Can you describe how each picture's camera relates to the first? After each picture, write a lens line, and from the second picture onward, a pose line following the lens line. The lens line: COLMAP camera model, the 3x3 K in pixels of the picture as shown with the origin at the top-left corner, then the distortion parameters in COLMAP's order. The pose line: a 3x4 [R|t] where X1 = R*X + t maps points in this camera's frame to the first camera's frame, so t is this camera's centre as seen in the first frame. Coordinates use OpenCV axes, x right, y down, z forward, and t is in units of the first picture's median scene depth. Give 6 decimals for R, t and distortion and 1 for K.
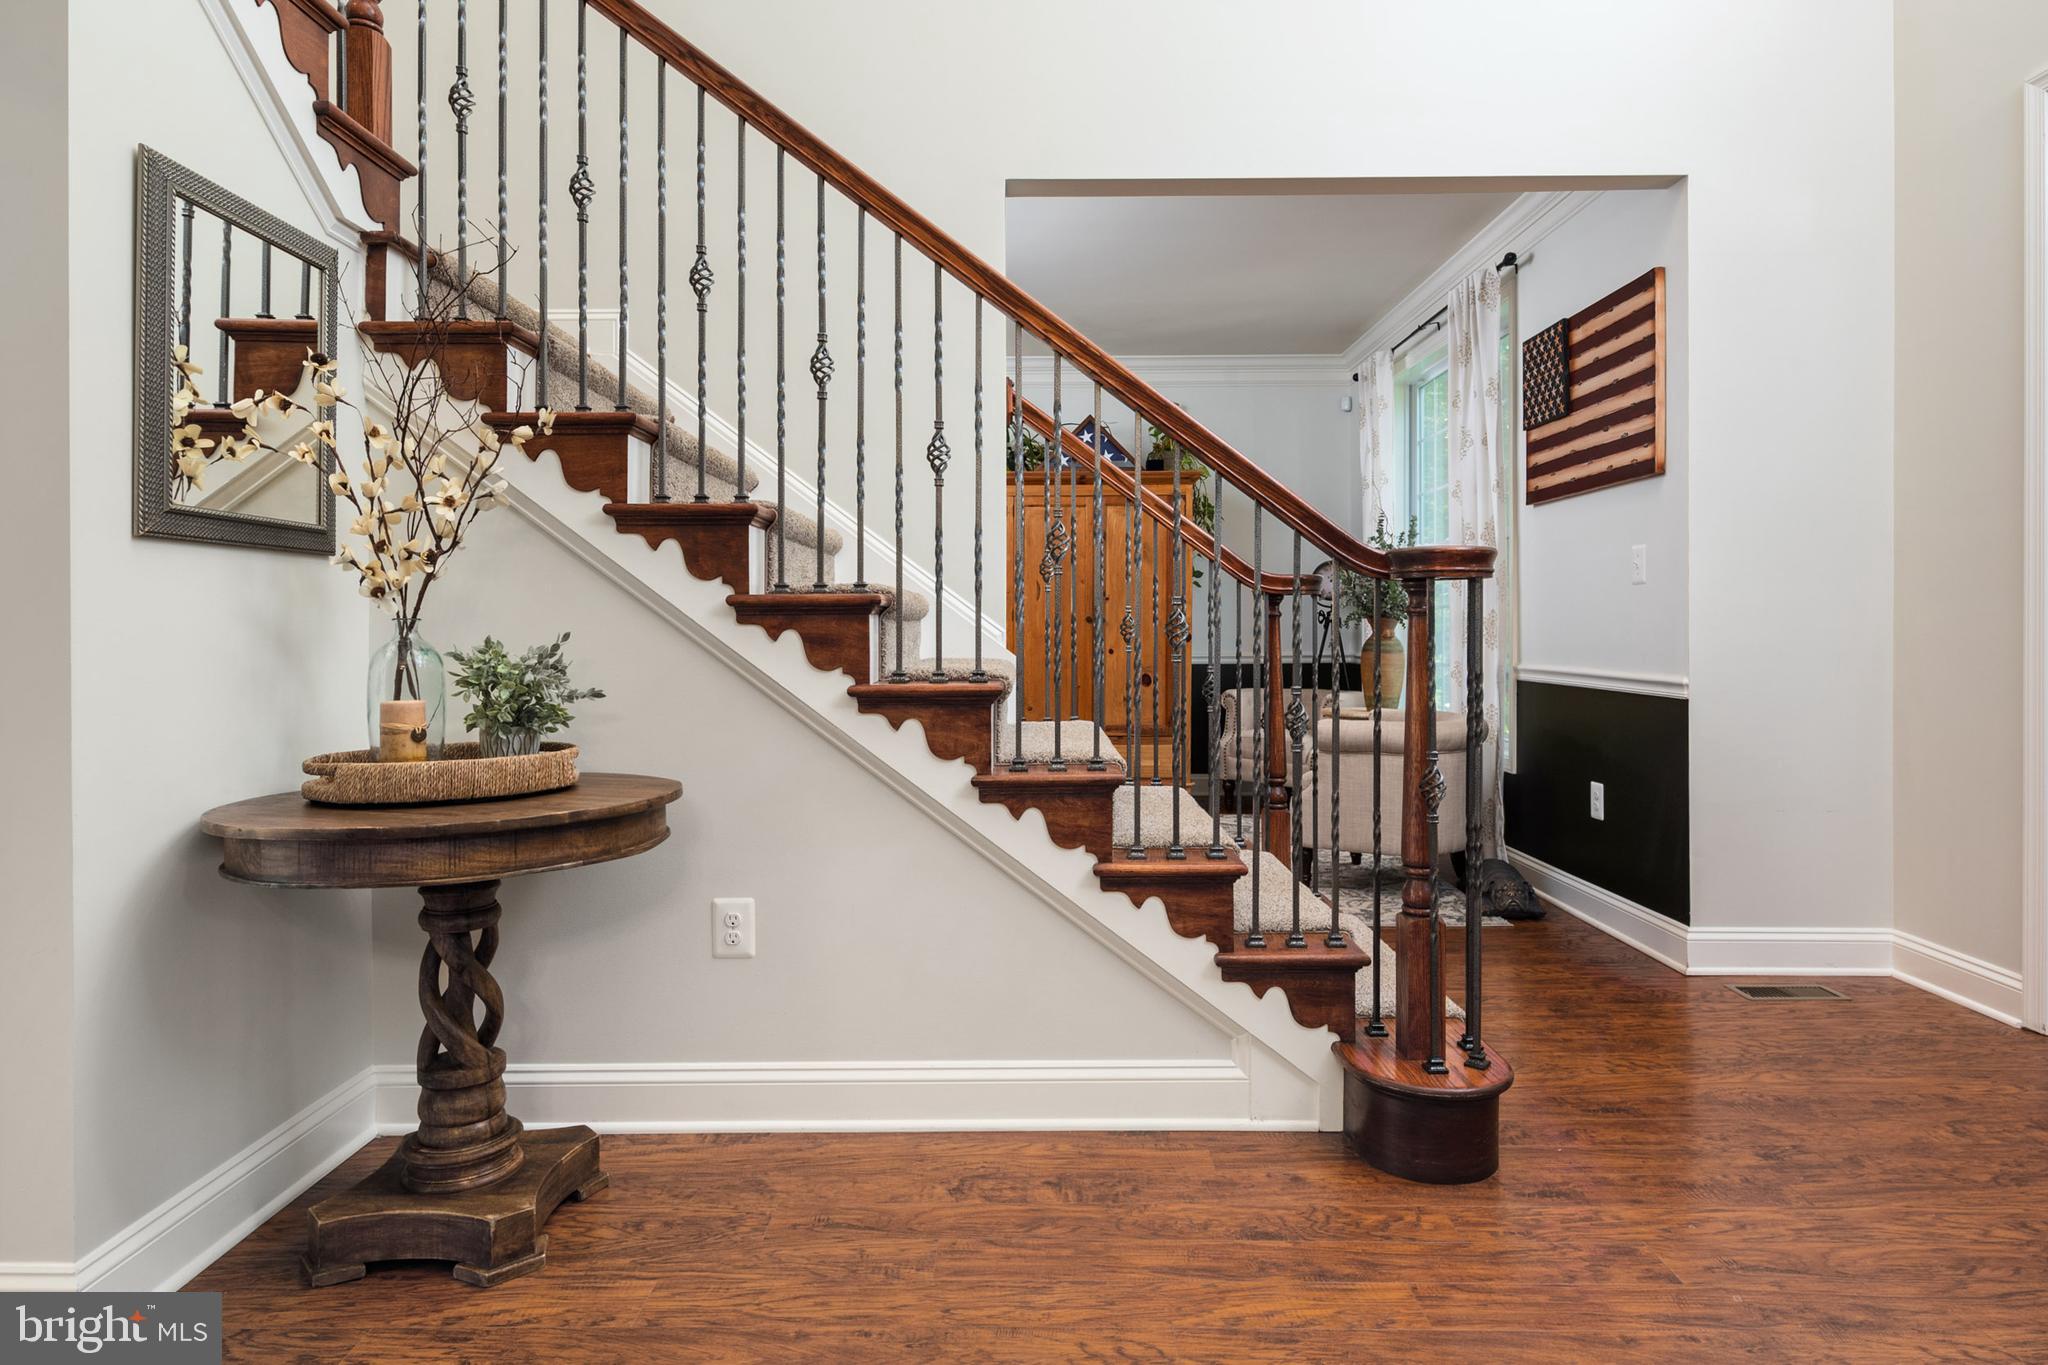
lens RADIAL K [[1171.2, 0, 1035.0], [0, 1171.2, 662.5], [0, 0, 1]] dist [0.004586, -0.005405]
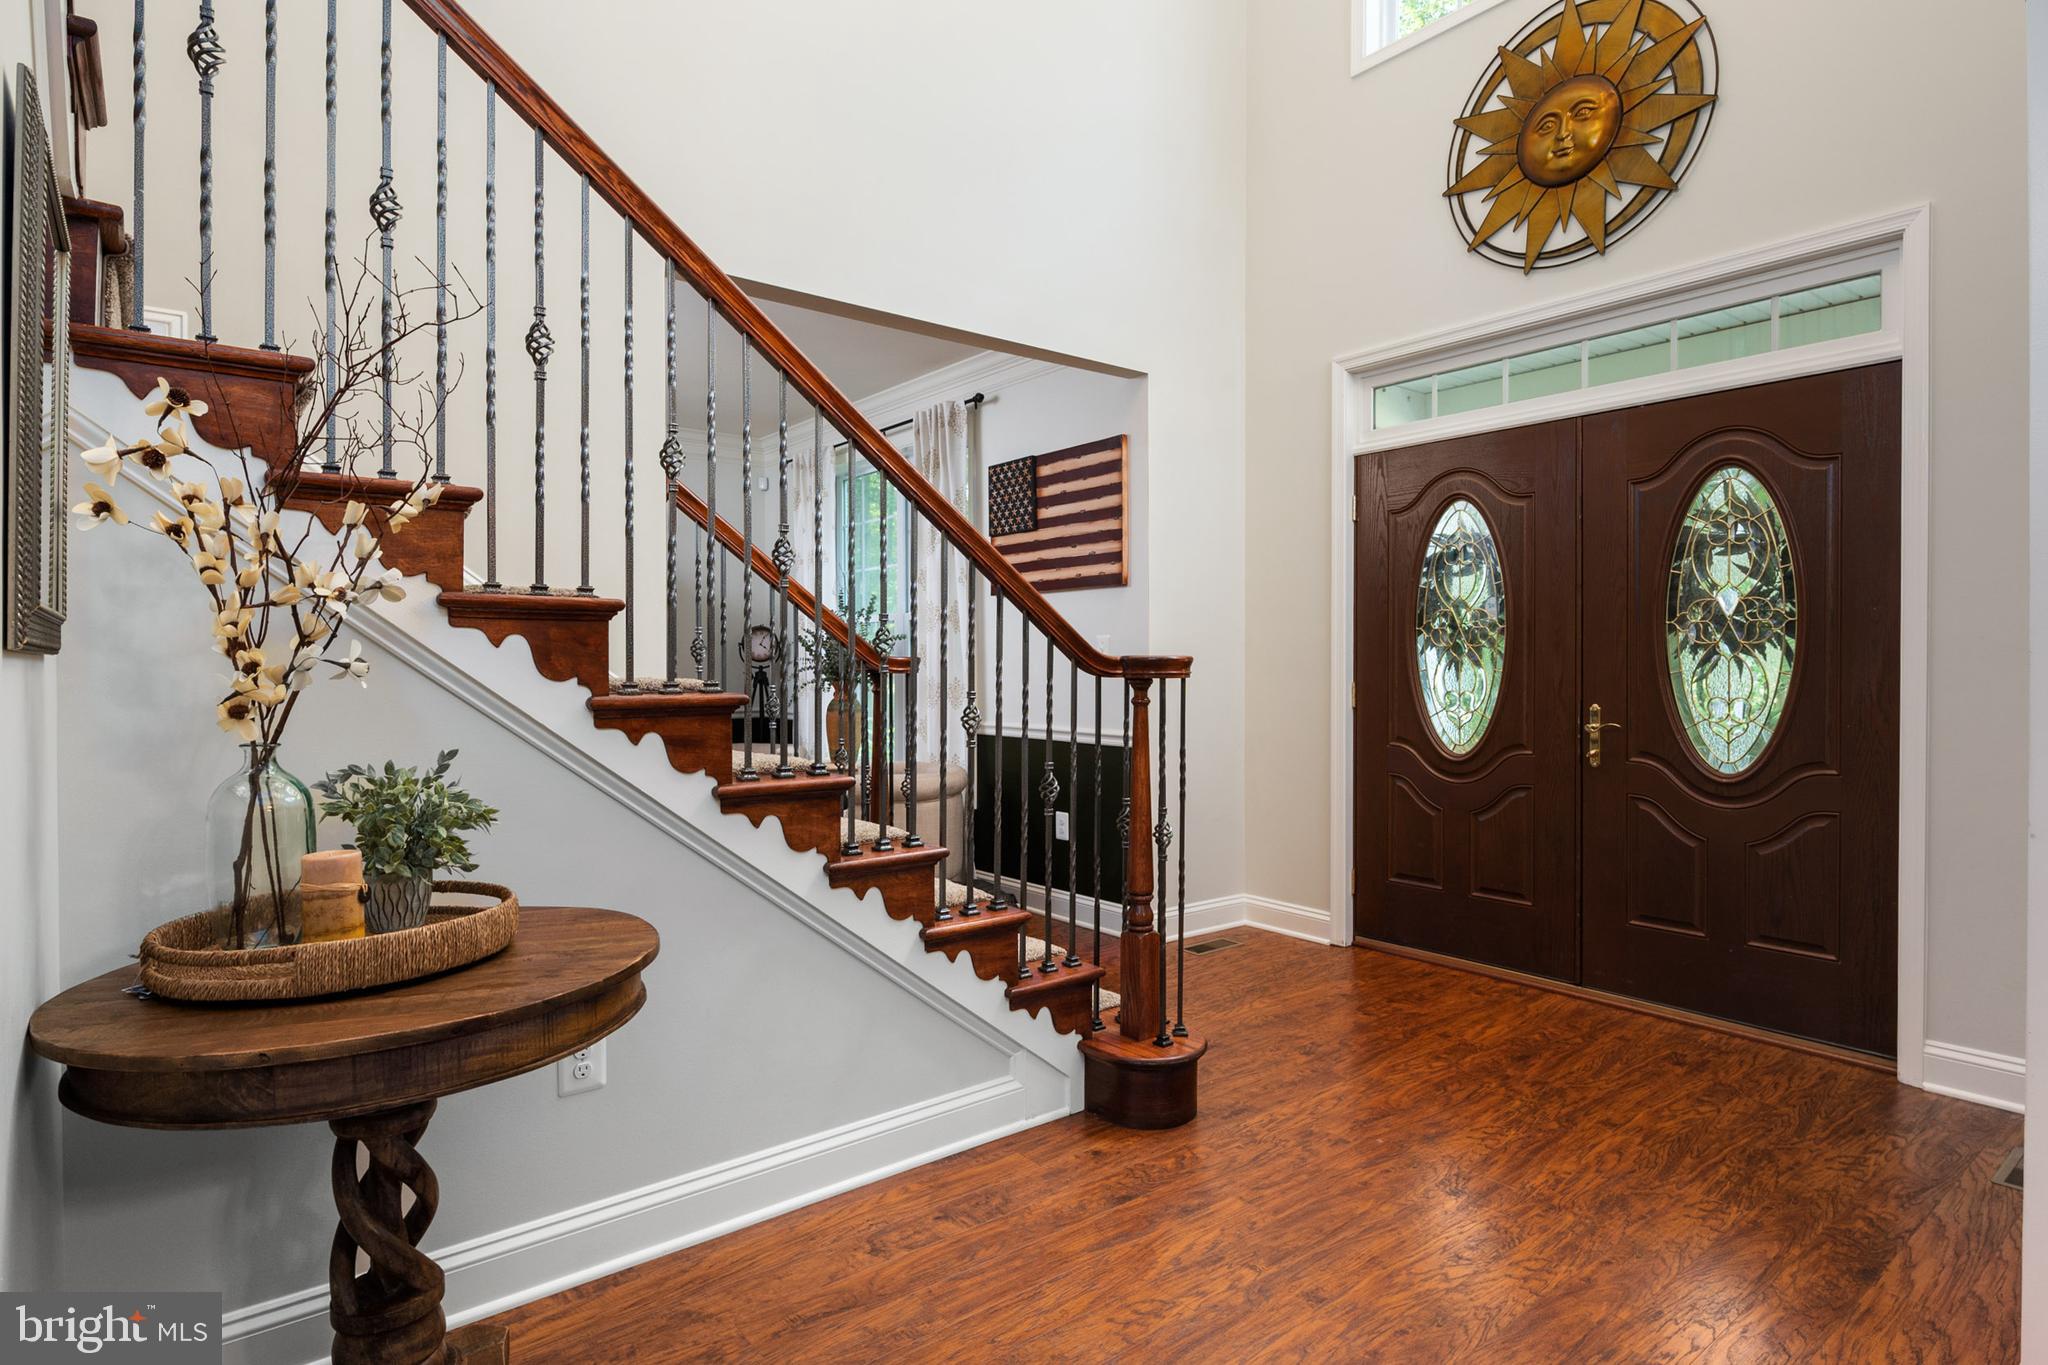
lens RADIAL K [[1097.4, 0, 1018.4], [0, 1097.4, 696.5], [0, 0, 1]] dist [-0.007662, 0.000553]
pose [[0.775772, -0.017773, 0.630763, -0.538572], [0.018794, 0.999811, 0.005057, -0.055914], [-0.630733, 0.007931, 0.775959, 0.120494]]
